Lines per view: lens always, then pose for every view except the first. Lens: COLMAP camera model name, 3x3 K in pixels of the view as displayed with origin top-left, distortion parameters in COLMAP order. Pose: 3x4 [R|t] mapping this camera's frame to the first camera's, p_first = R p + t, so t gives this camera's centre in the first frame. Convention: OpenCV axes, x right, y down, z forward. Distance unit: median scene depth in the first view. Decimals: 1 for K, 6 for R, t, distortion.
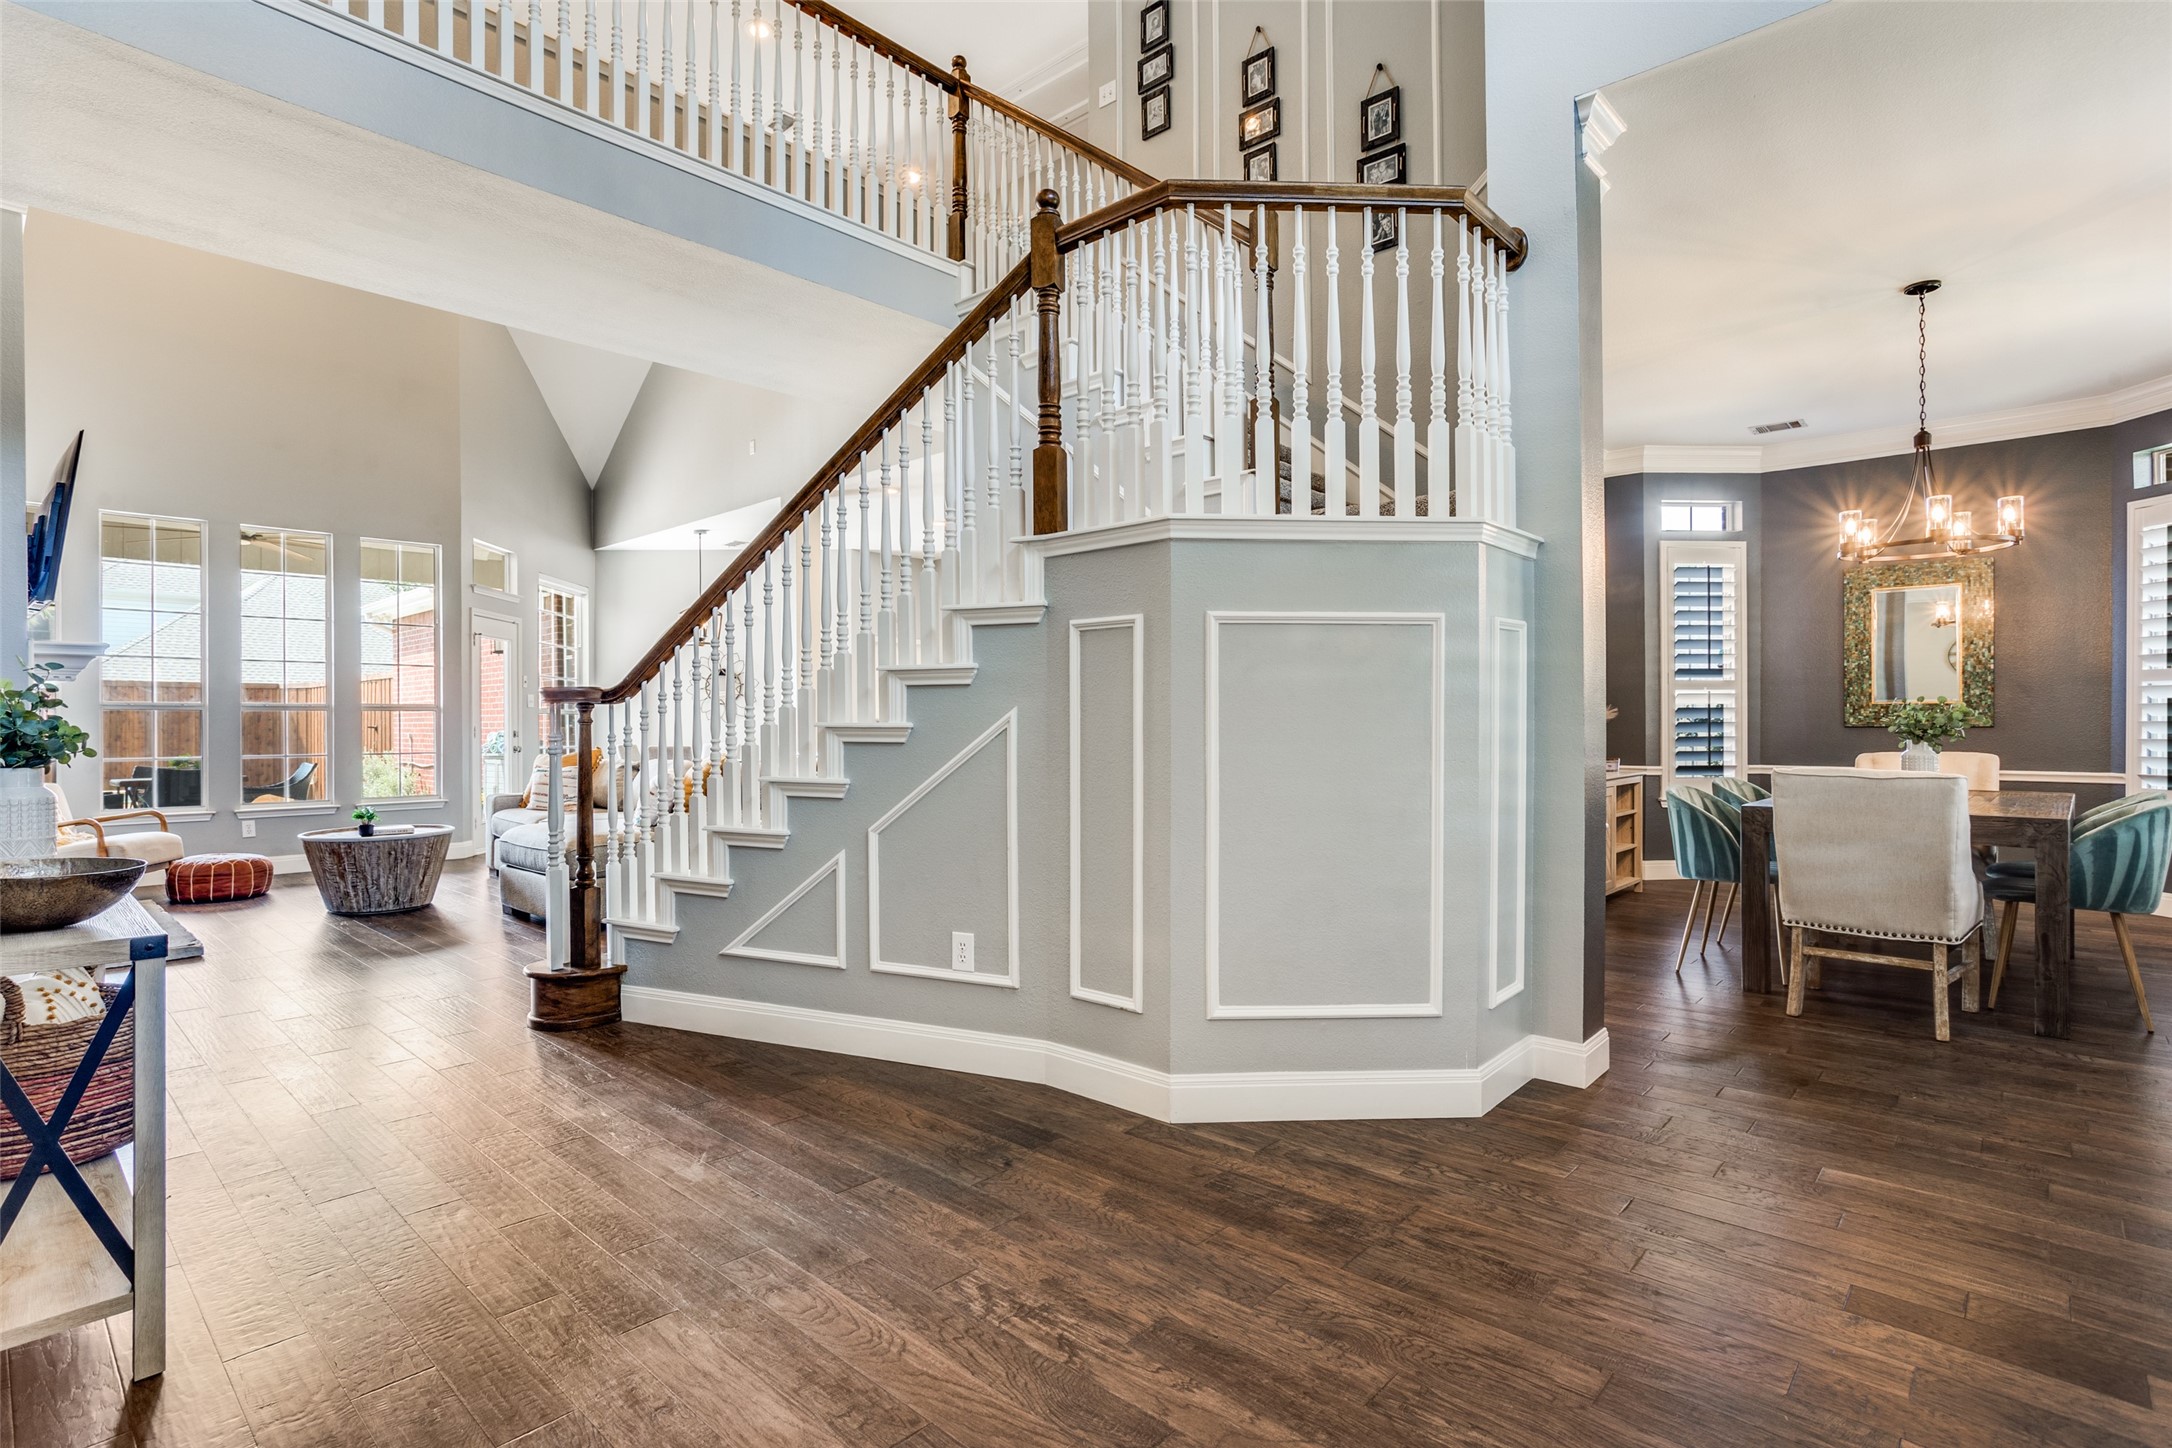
lens RADIAL K [[1049.9, 0, 1067.8], [0, 1049.9, 717.1], [0, 0, 1]] dist [-0.045611, 0.030267]
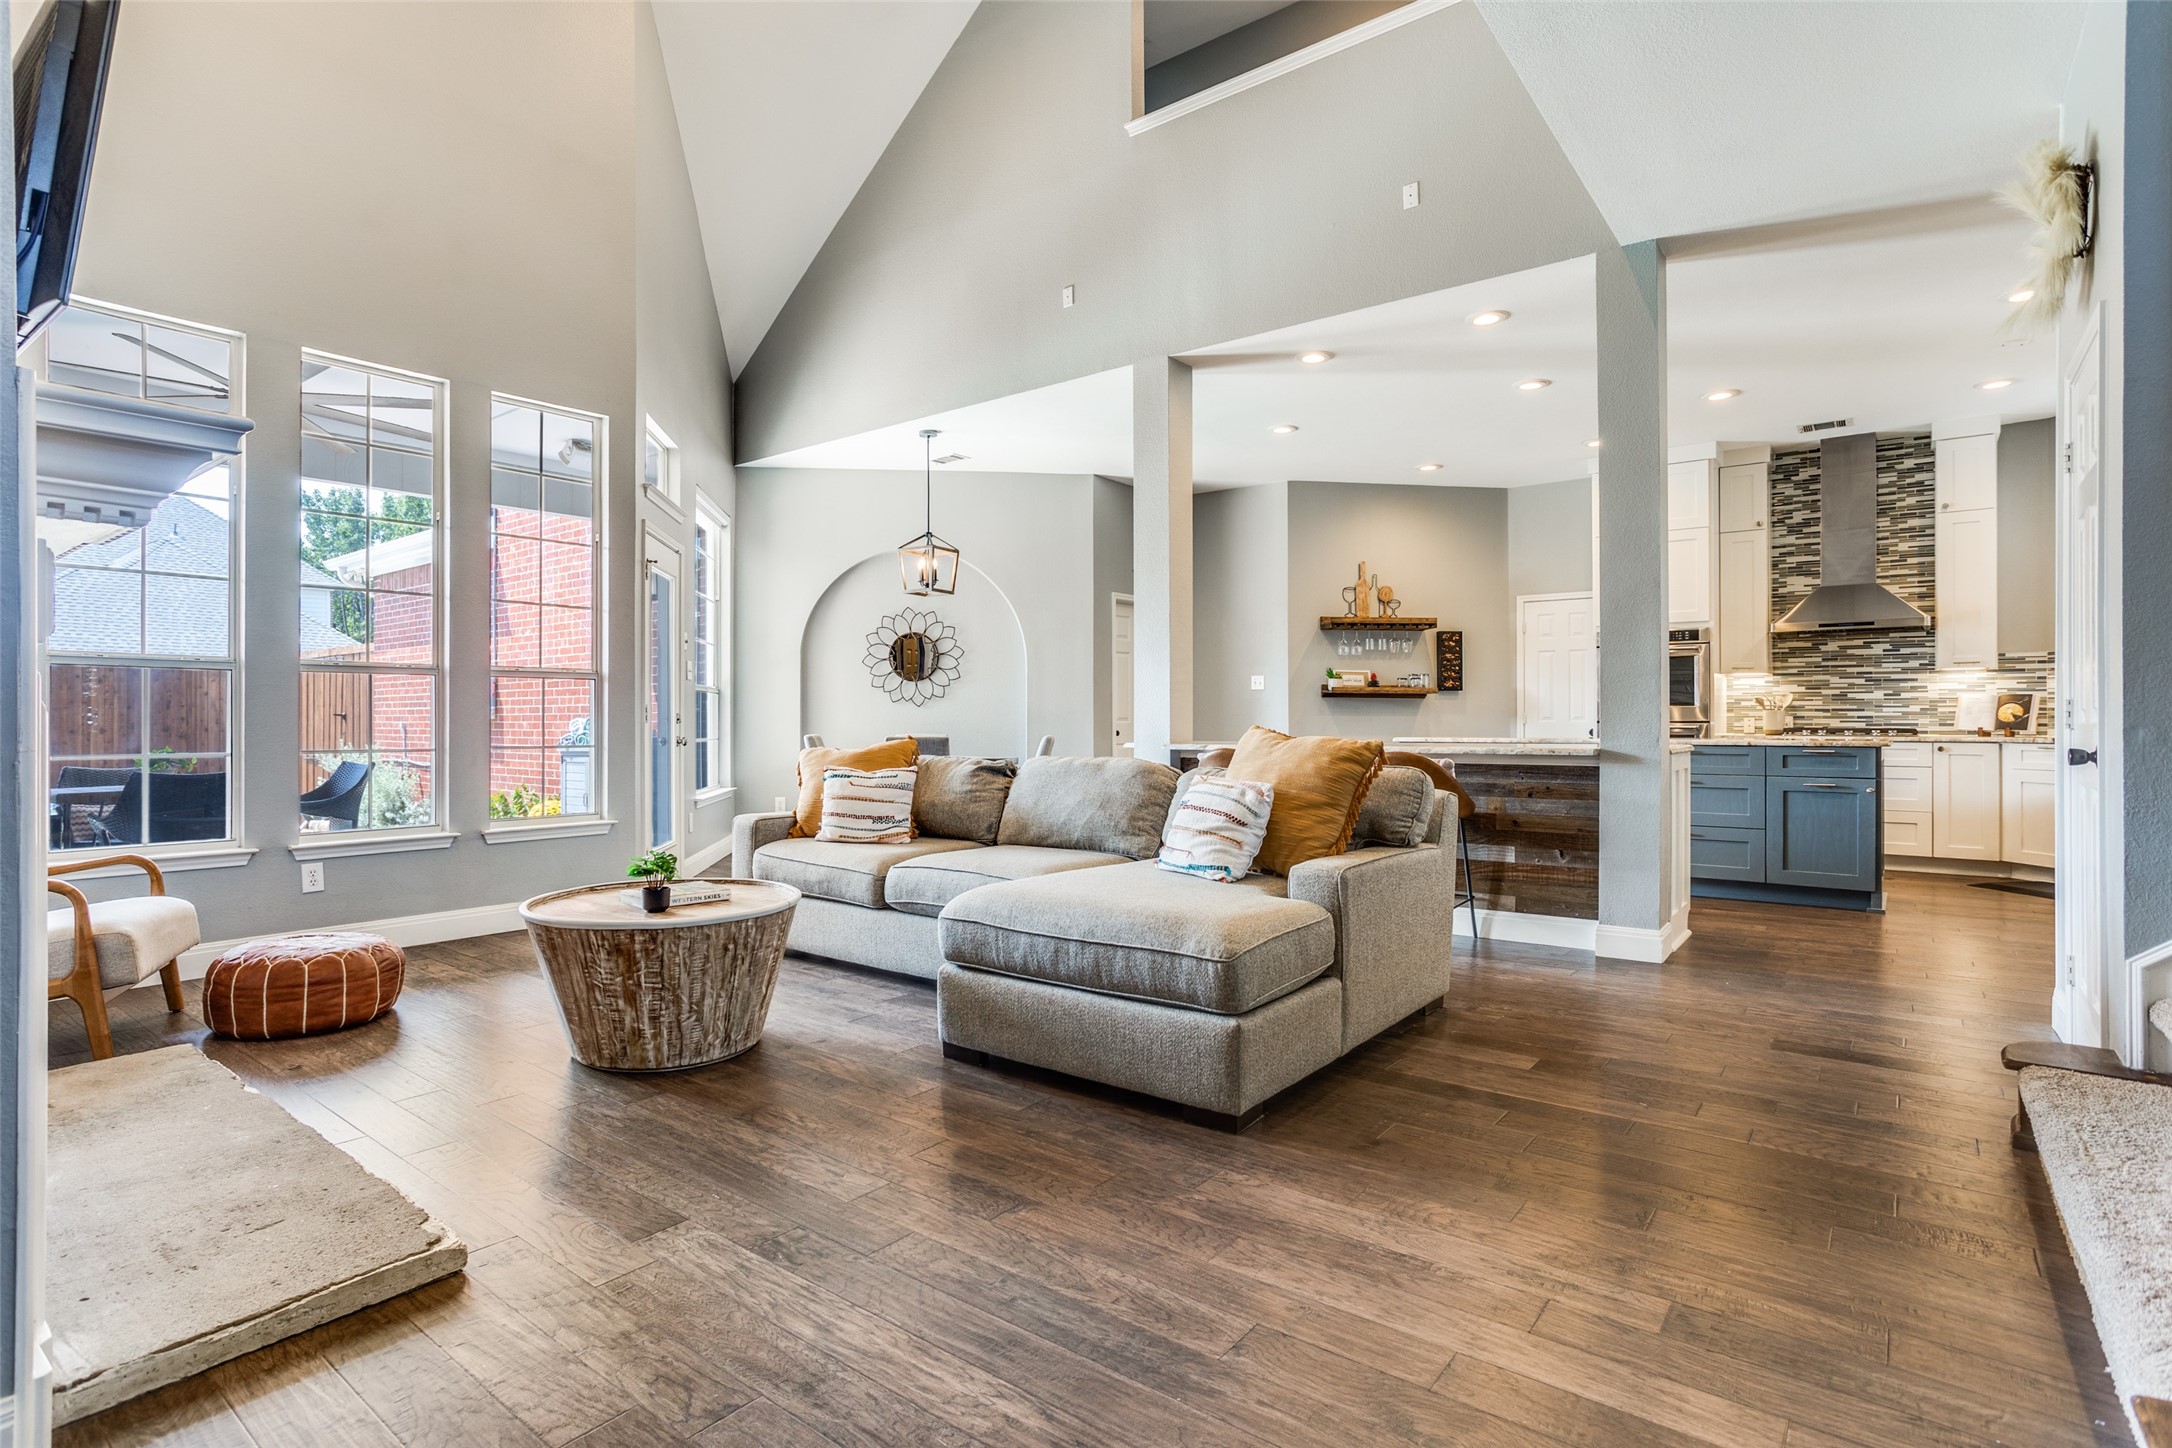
lens RADIAL K [[1049.9, 0, 1067.8], [0, 1049.9, 717.1], [0, 0, 1]] dist [-0.045611, 0.030267]
pose [[0.995351, 0.010530, 0.095736, -0.440366], [-0.010200, 0.999940, -0.003939, 0.018397], [-0.095772, 0.002944, 0.995399, 0.400526]]
